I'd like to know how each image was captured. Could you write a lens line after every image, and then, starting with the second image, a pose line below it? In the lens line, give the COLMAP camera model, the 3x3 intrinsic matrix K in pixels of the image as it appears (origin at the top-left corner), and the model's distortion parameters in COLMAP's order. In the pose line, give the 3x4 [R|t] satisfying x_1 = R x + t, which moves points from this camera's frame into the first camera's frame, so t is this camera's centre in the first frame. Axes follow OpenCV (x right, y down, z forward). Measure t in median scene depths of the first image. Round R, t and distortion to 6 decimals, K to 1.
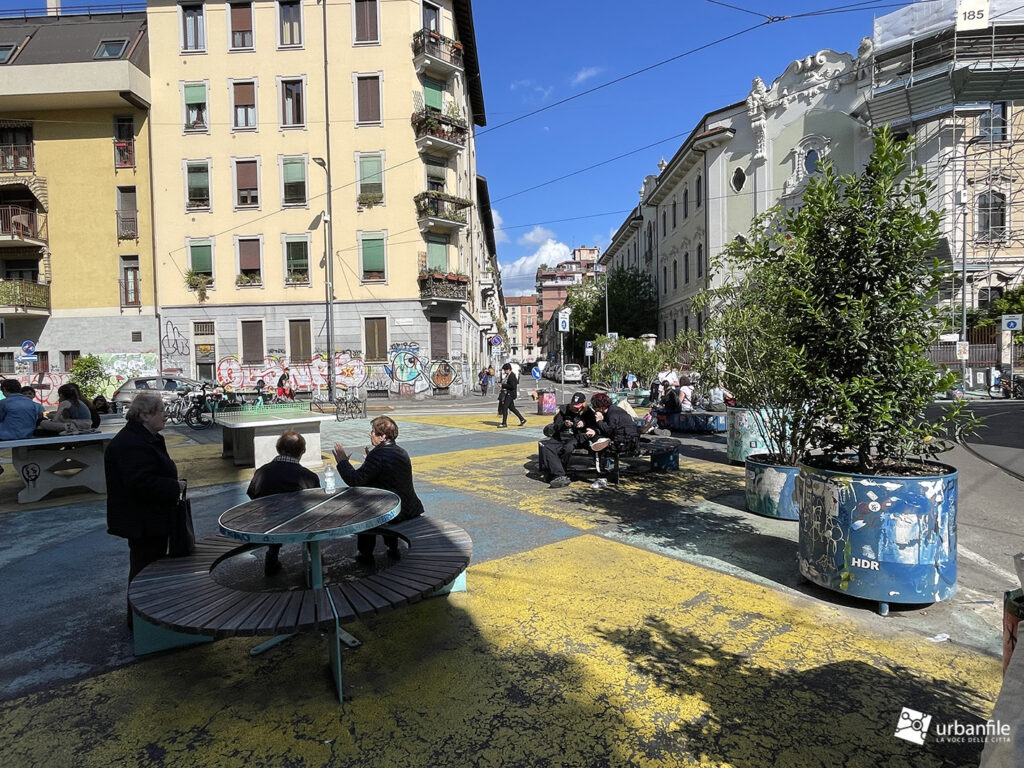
lens RADIAL K [[586.8, 0, 512.7], [0, 586.8, 384.3], [0, 0, 1]] dist [-0.001175, 0.003480]
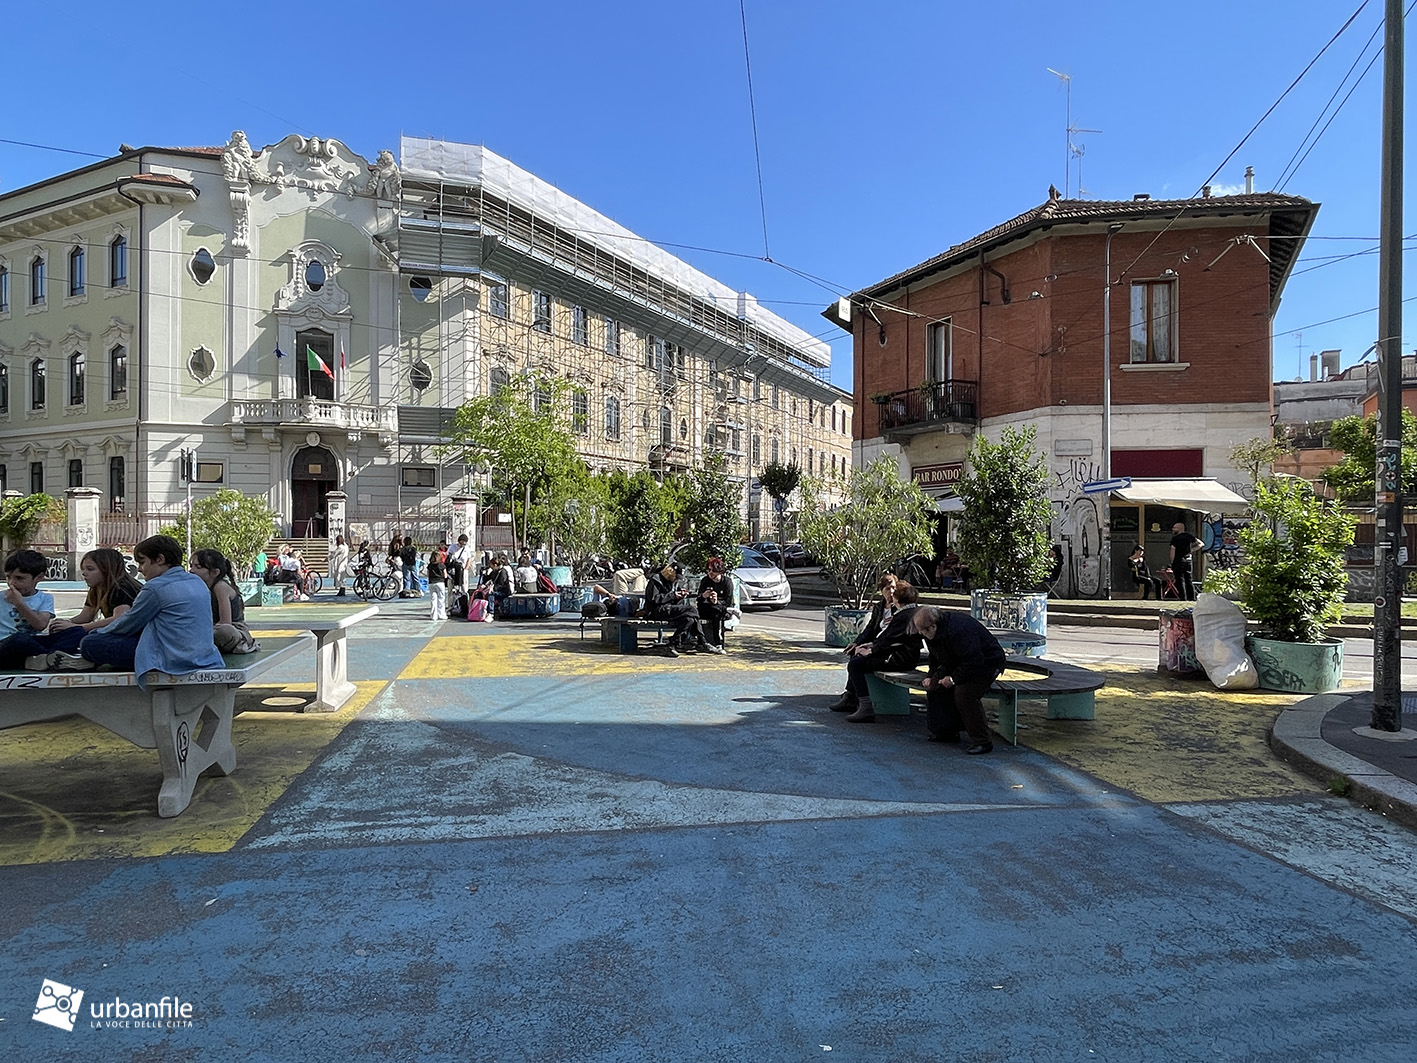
lens RADIAL K [[883.2, 0, 701.5], [0, 883.2, 539.1], [0, 0, 1]] dist [-0.007214, -0.007767]
pose [[0.435118, 0.024514, 0.900040, -0.290132], [0.017162, 0.999222, -0.035512, 0.005999], [-0.900210, 0.030898, 0.434359, 0.078434]]
